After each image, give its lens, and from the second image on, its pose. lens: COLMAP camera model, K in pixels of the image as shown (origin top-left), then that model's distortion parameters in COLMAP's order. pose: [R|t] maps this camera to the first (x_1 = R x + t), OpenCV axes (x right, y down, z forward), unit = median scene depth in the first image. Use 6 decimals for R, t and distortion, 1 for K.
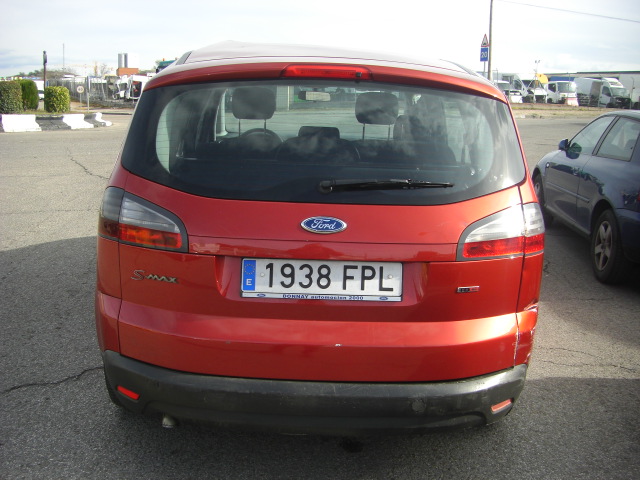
lens RADIAL K [[726.4, 0, 296.7], [0, 726.4, 266.2], [0, 0, 1]] dist [-0.163588, 0.052928]
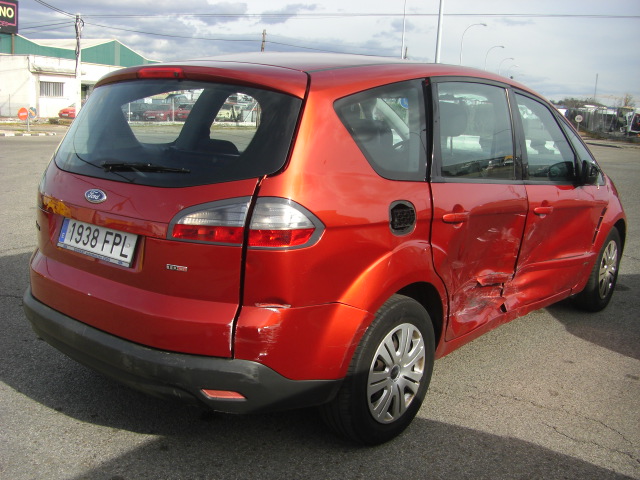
lens RADIAL K [[726.4, 0, 296.7], [0, 726.4, 266.2], [0, 0, 1]] dist [-0.163588, 0.052928]
pose [[0.754994, 0.149683, -0.638419, 1.074303], [-0.174738, 0.984319, 0.024138, -0.027822], [0.632021, 0.093332, 0.769310, 0.287761]]
